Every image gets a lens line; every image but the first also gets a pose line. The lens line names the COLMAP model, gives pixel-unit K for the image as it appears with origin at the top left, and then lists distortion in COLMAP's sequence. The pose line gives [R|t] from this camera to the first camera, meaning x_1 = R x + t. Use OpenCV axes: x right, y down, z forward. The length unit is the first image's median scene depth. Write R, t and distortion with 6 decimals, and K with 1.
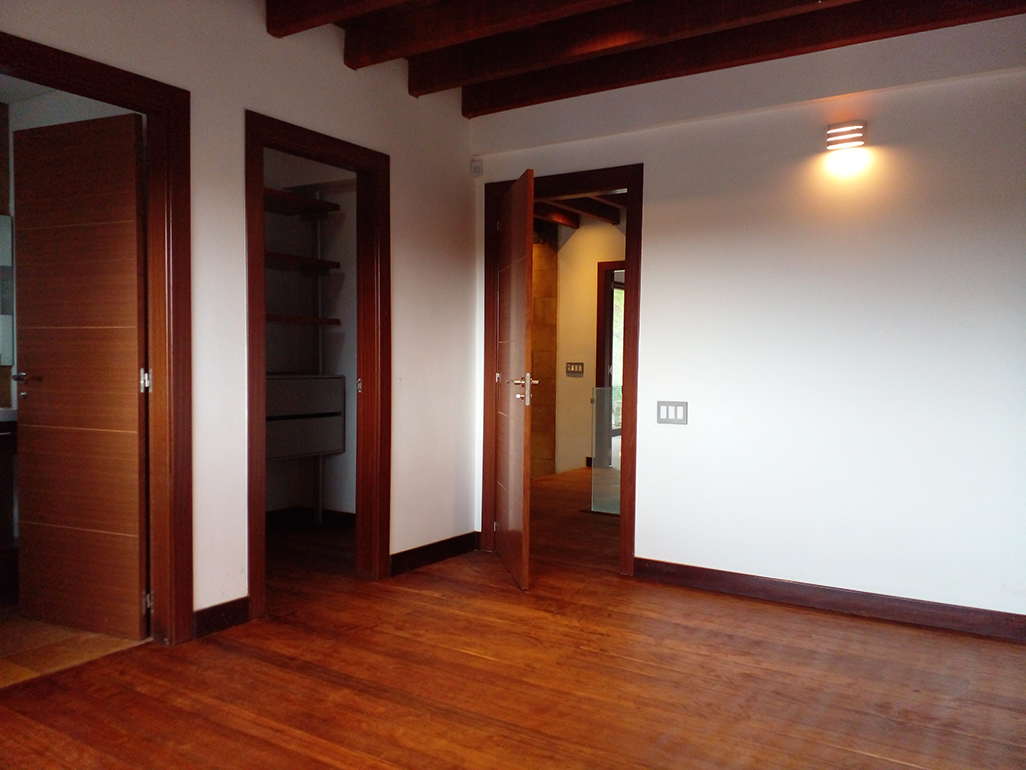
lens RADIAL K [[780.8, 0, 513.0], [0, 780.8, 385.0], [0, 0, 1]] dist [0.061071, -0.057179]
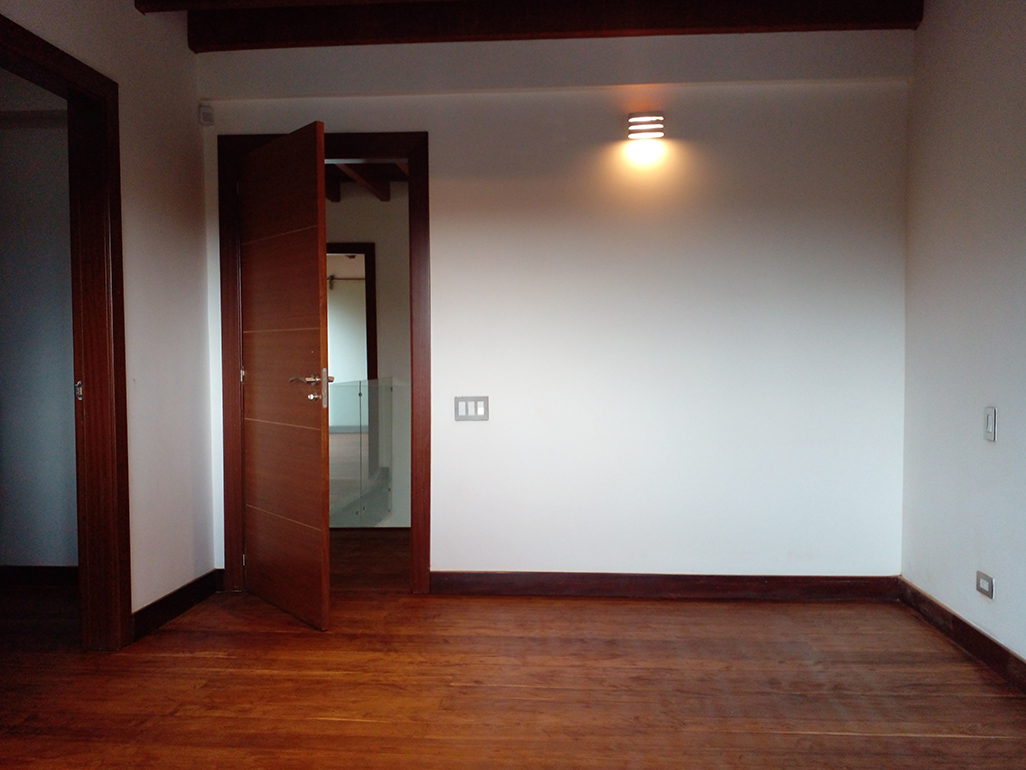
lens RADIAL K [[829.4, 0, 513.0], [0, 829.4, 385.0], [0, 0, 1]] dist [0.063621, -0.098827]
pose [[0.889005, -0.032843, 0.456717, -0.227826], [0.030097, 0.999459, 0.013289, -0.004444], [-0.456906, 0.001932, 0.889513, 0.132960]]
